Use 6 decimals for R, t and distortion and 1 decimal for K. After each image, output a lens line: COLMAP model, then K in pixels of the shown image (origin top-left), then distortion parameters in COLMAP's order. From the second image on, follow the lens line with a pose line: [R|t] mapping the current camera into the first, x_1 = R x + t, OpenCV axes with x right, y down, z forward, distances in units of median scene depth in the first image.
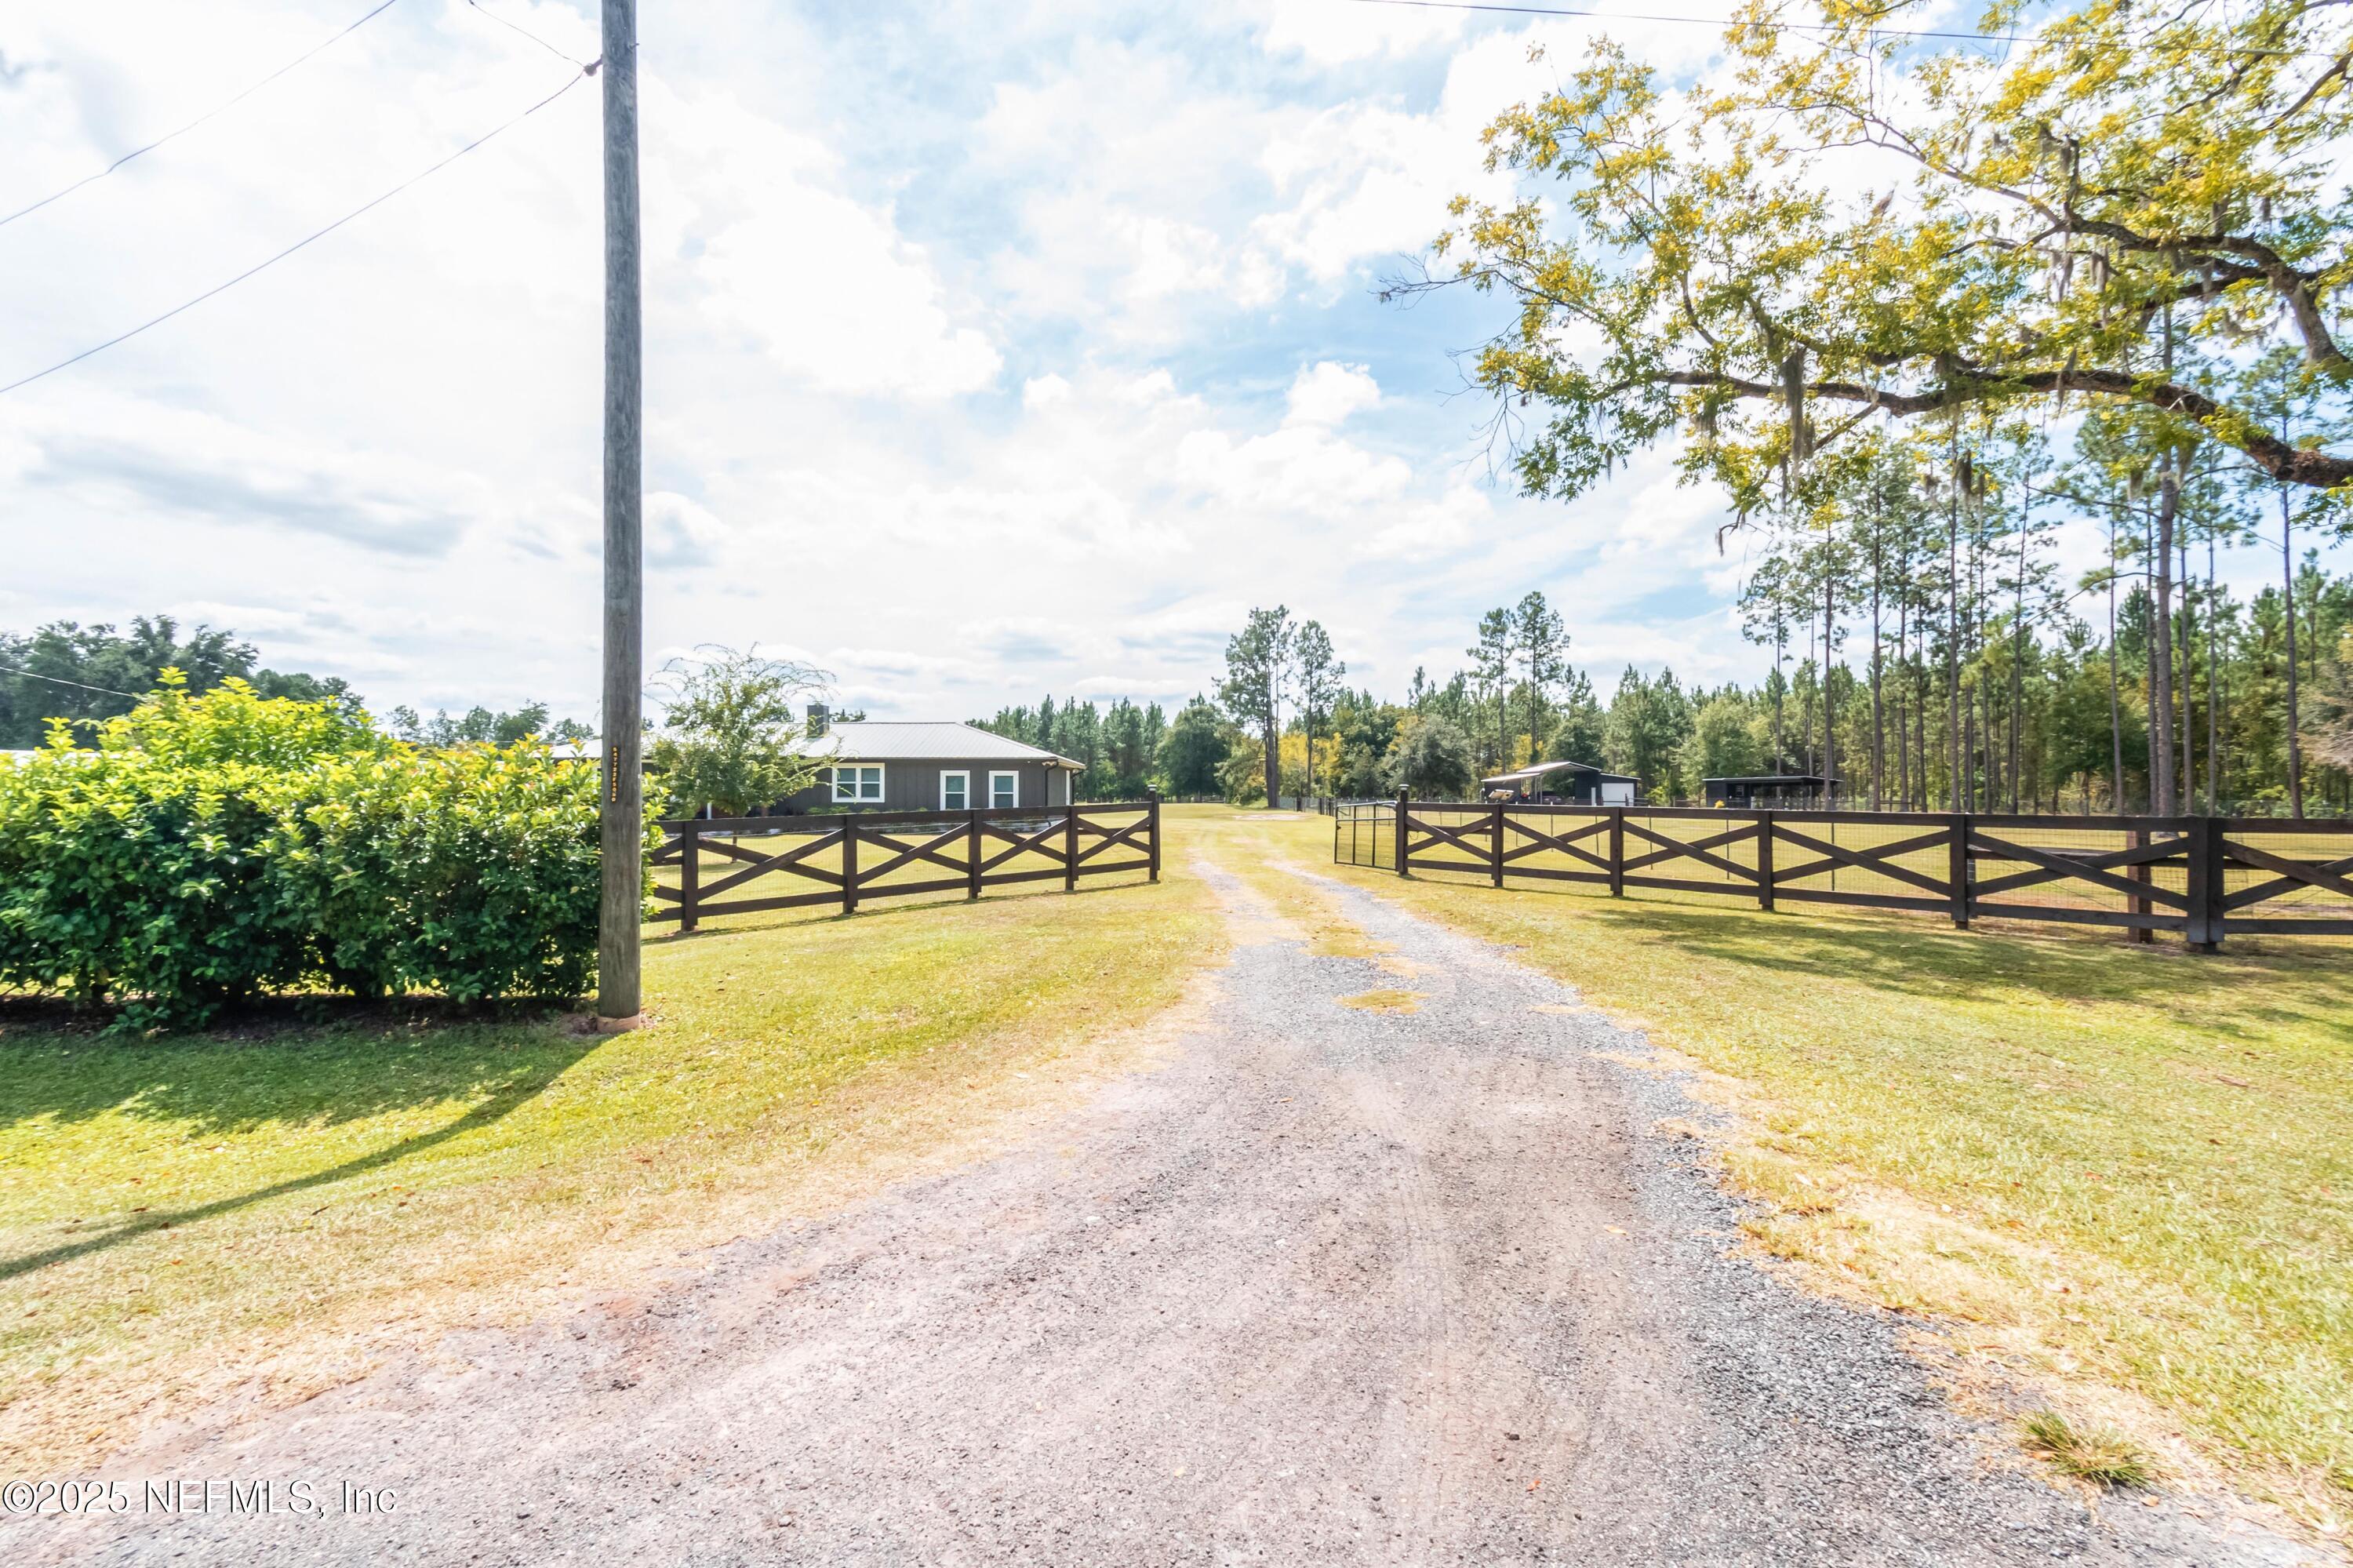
lens RADIAL K [[1054.7, 0, 1191.7], [0, 1054.7, 784.0], [0, 0, 1]] dist [0.000794, -0.001390]
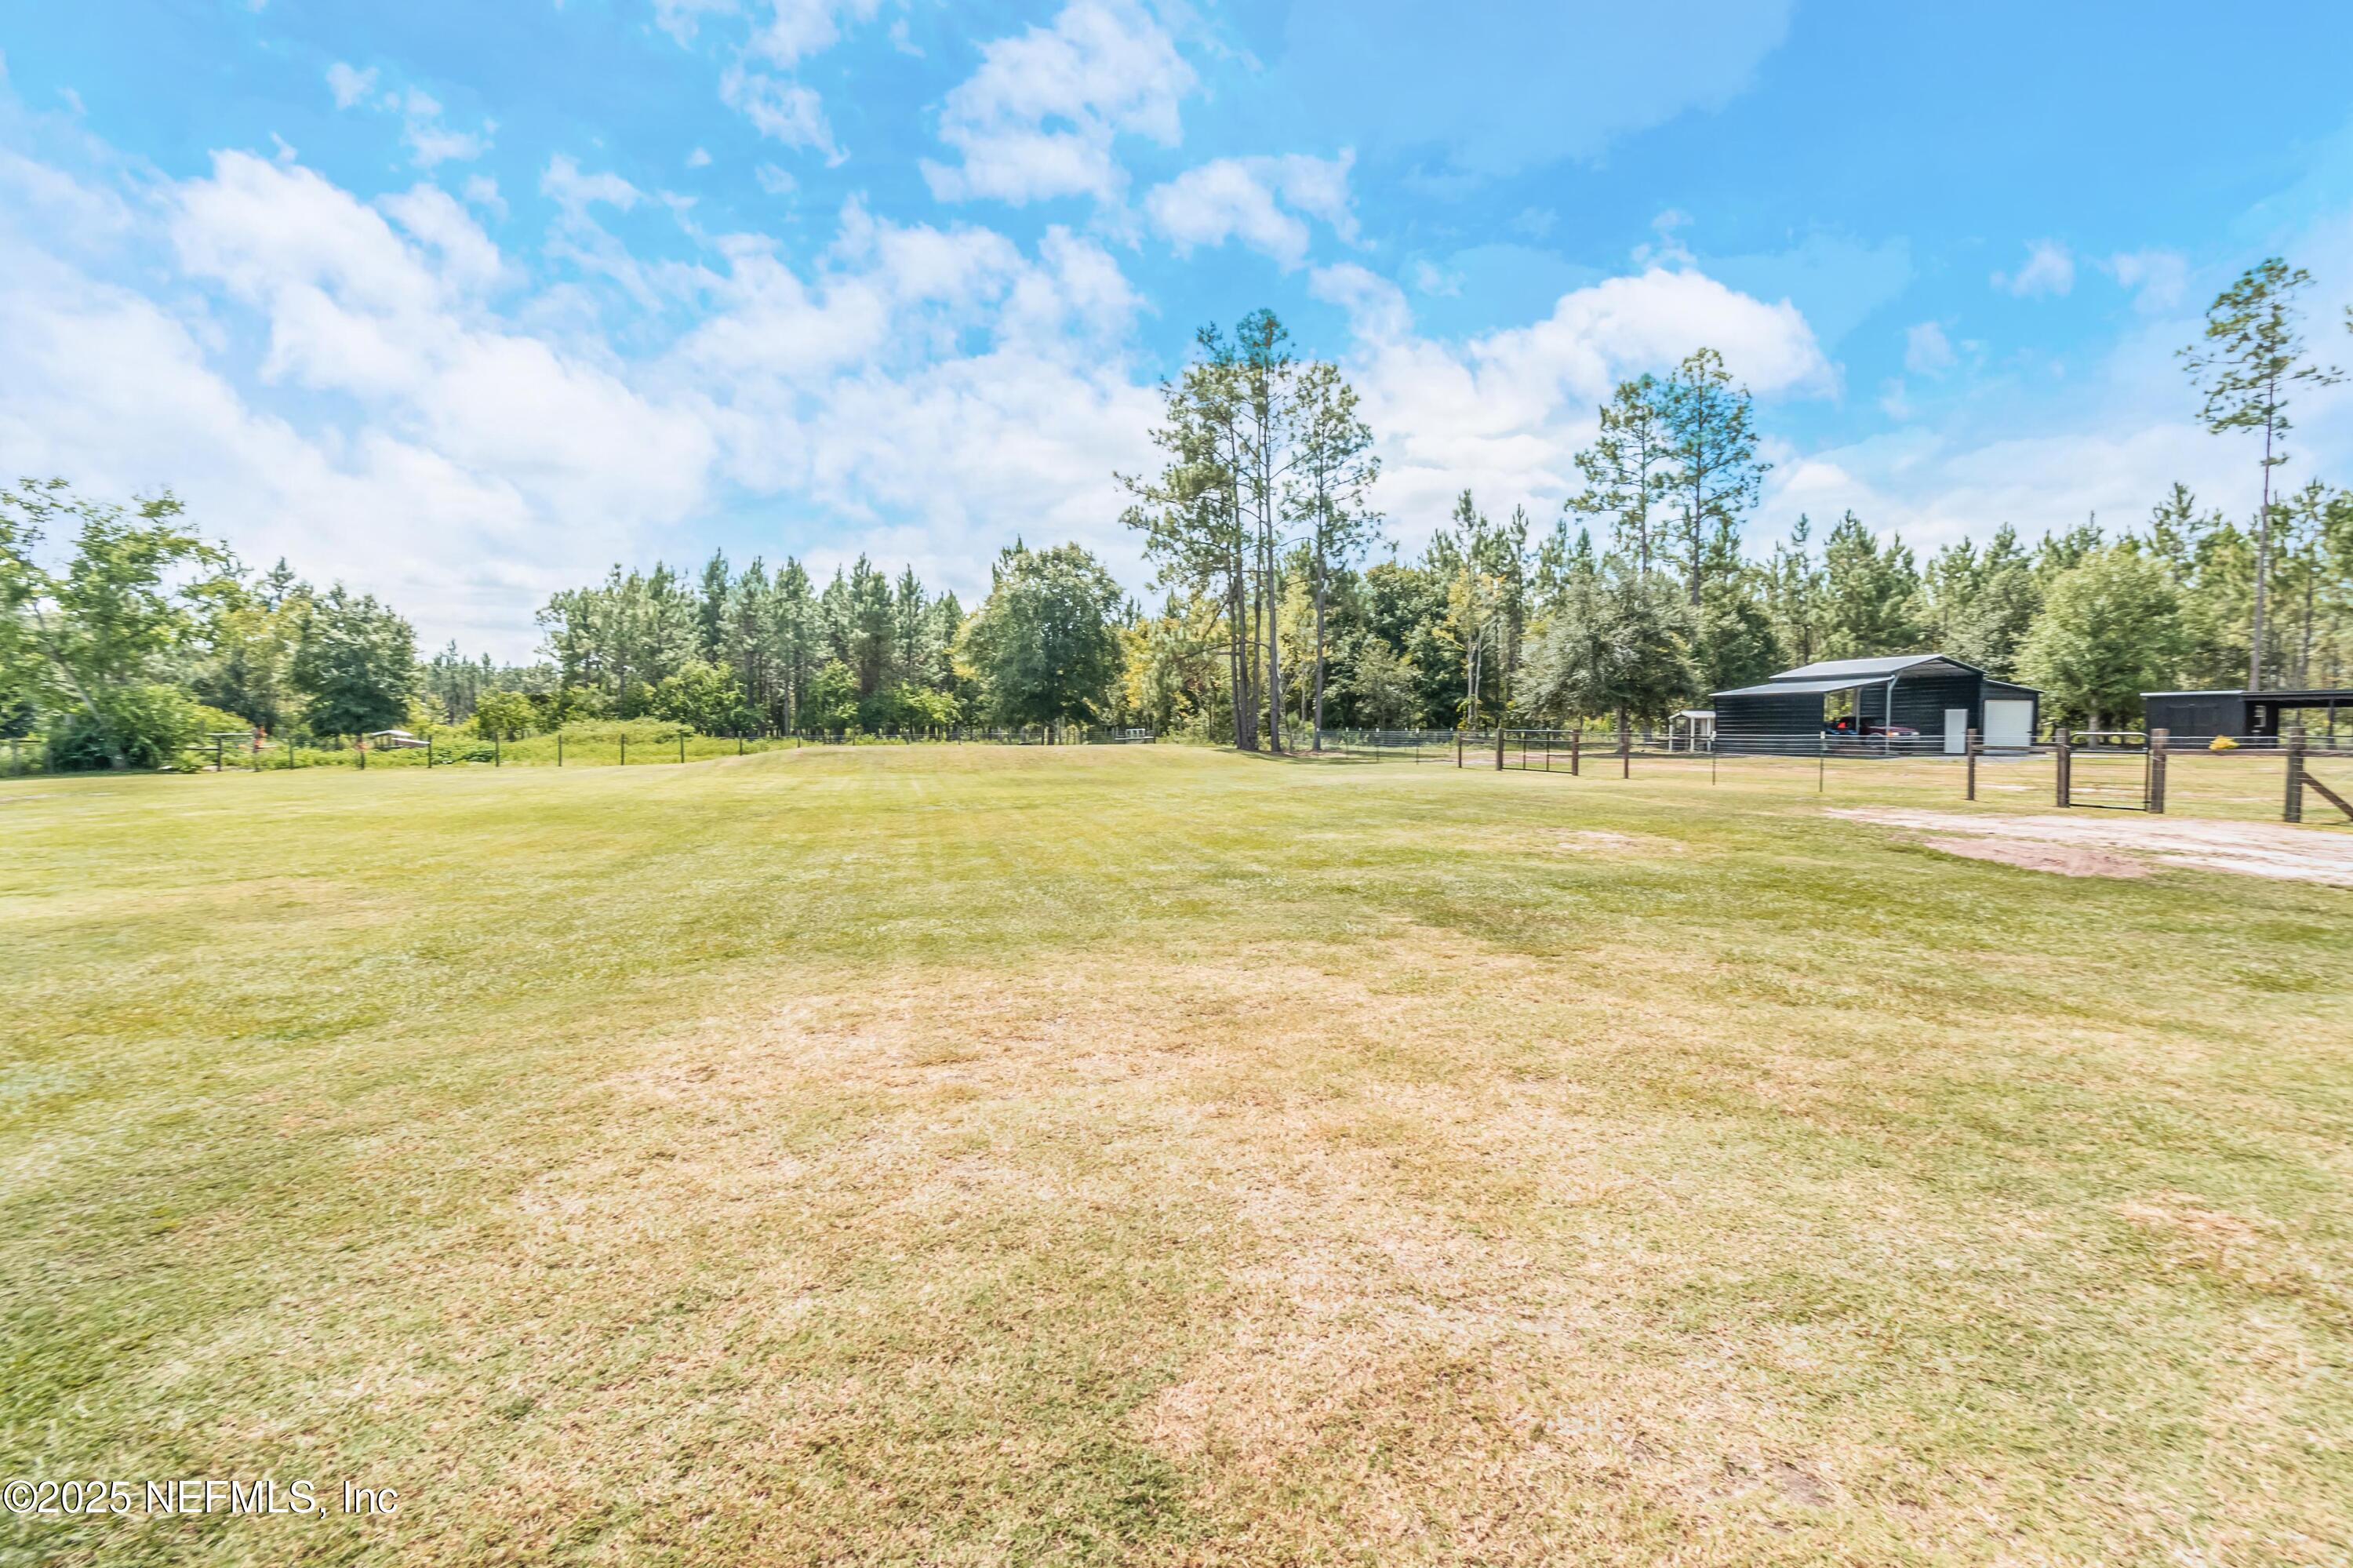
lens RADIAL K [[1065.2, 0, 1174.0], [0, 1065.2, 782.8], [0, 0, 1]] dist [0.001069, -0.000779]
pose [[0.959776, -0.013220, 0.280457, -0.704758], [-0.004971, 0.997934, 0.064052, 0.048273], [-0.280724, -0.062869, 0.957727, 4.253112]]
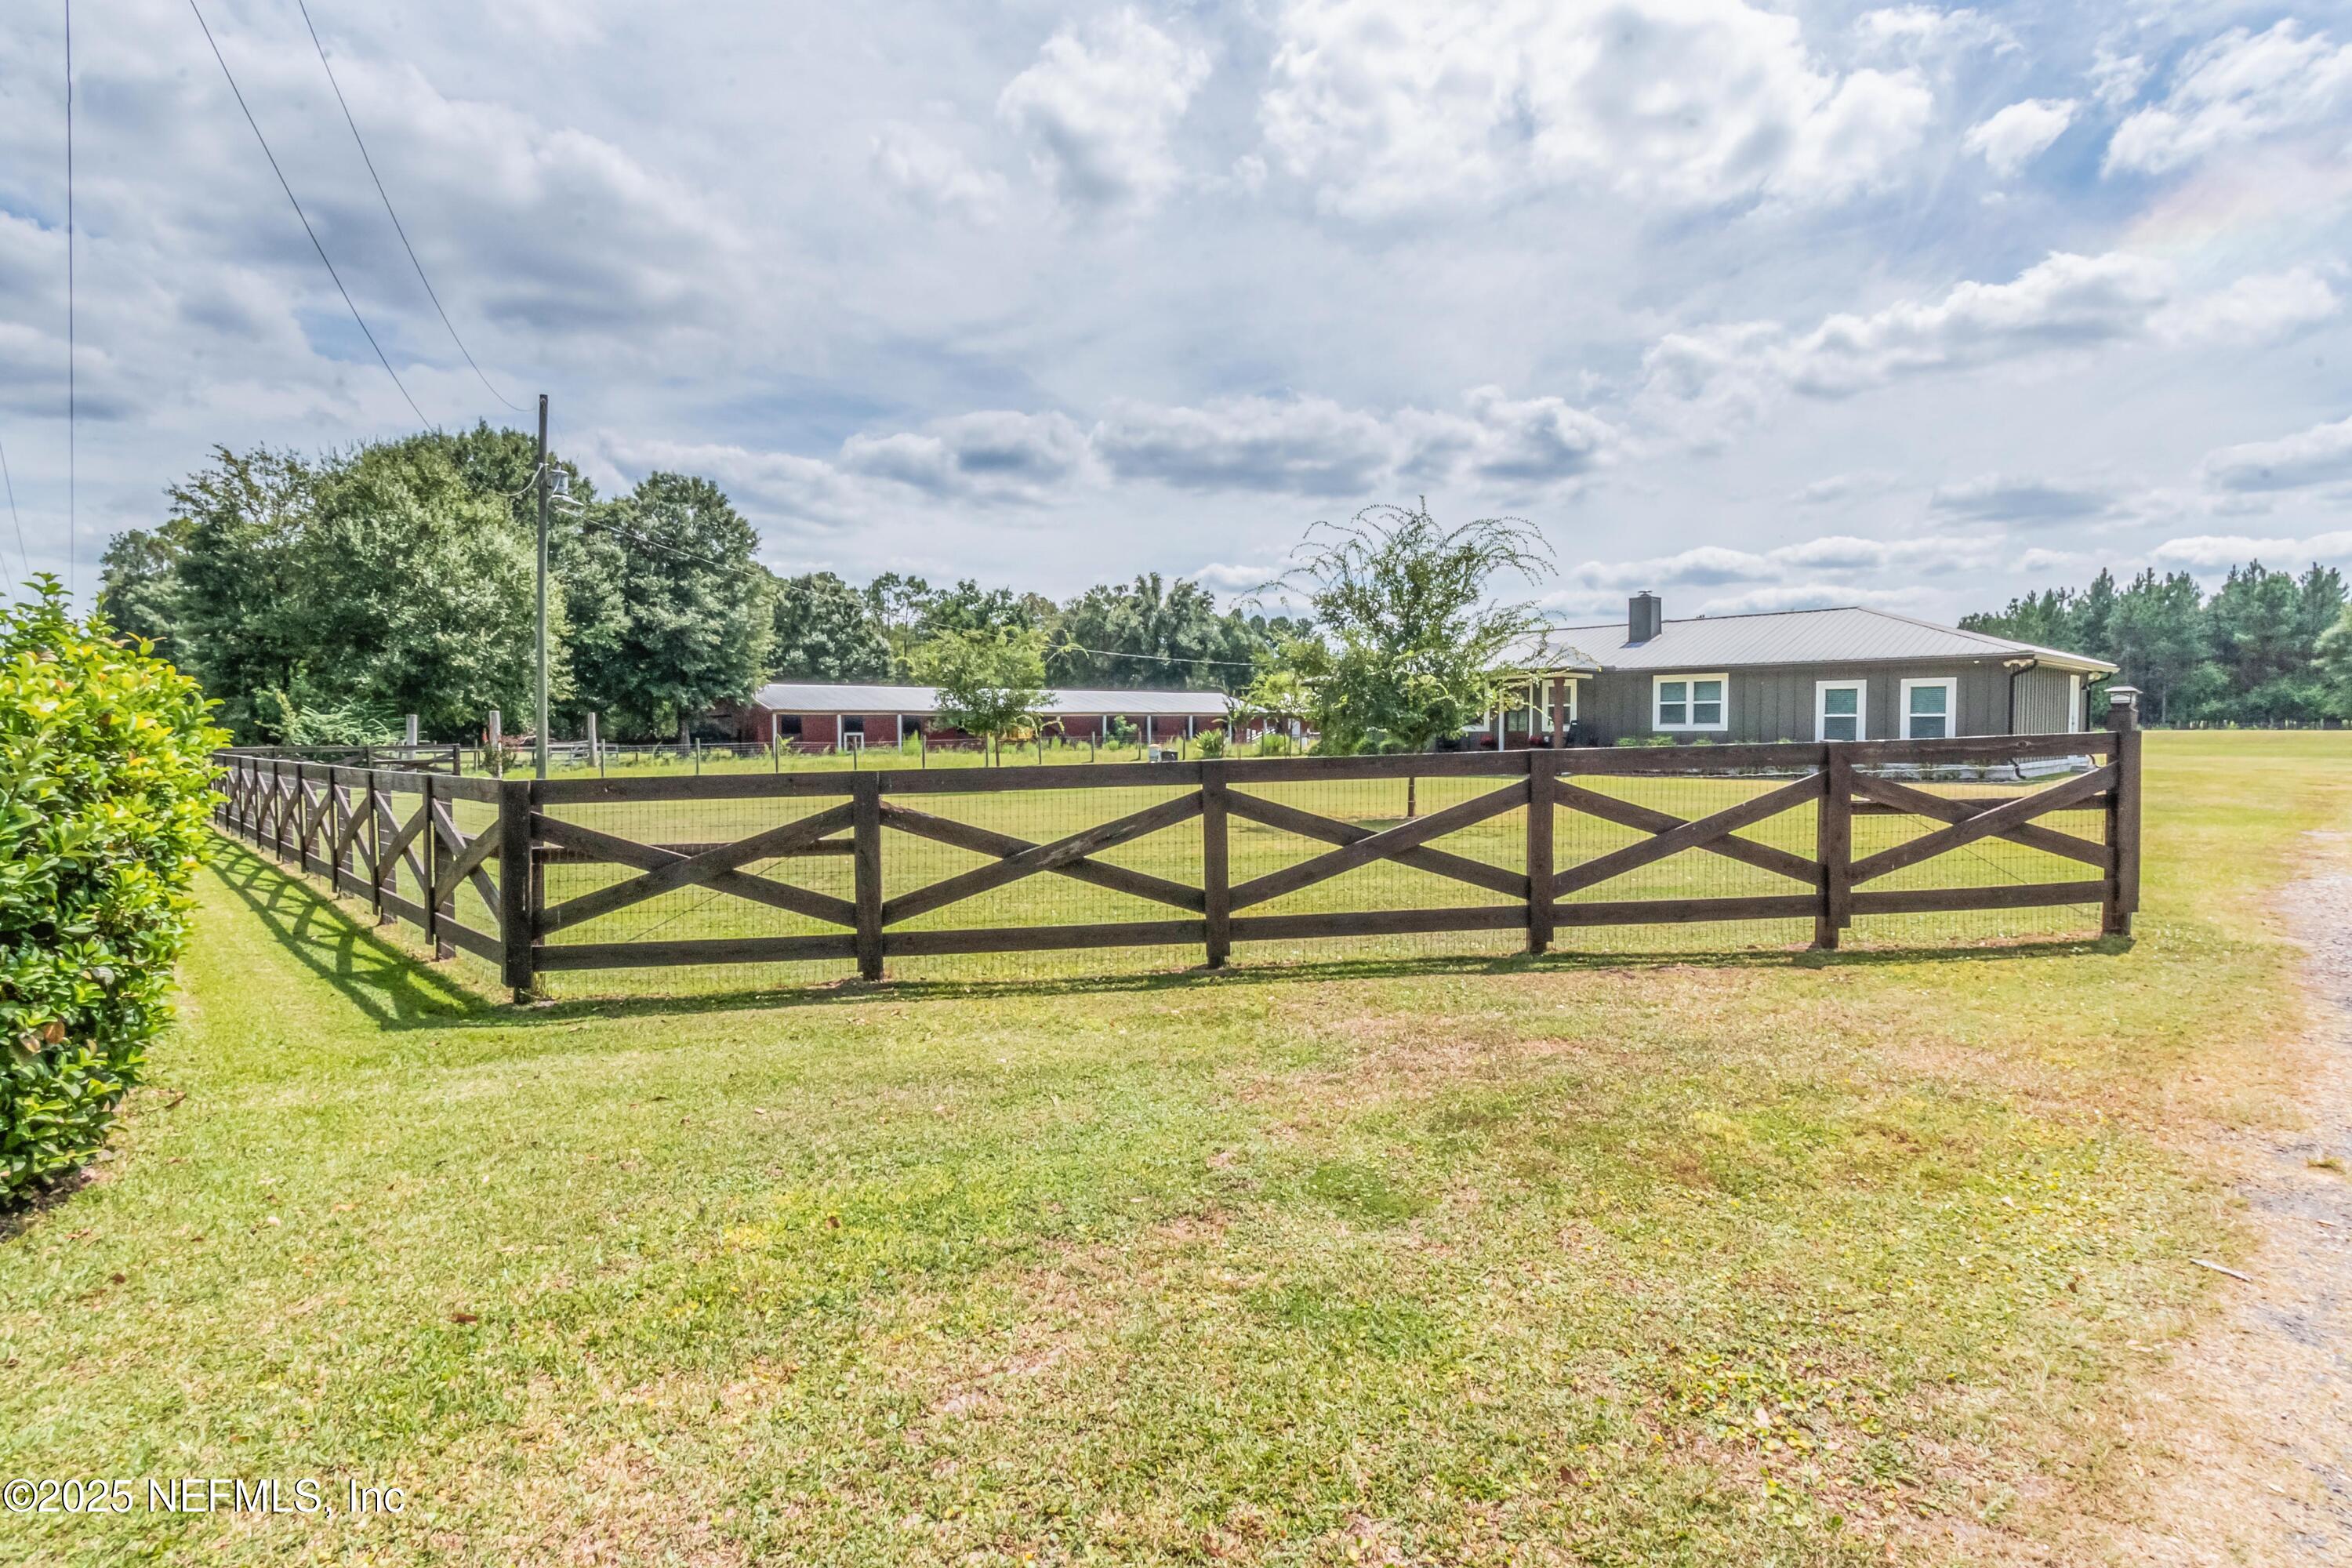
lens RADIAL K [[1189.3, 0, 1176.0], [0, 1189.3, 784.0], [0, 0, 1]] dist [-0.001108, -0.000654]
pose [[0.692466, 0.030148, -0.720821, 0.042029], [0.015040, 0.998306, 0.056203, 0.008491], [0.721294, -0.049760, 0.690839, 0.555292]]
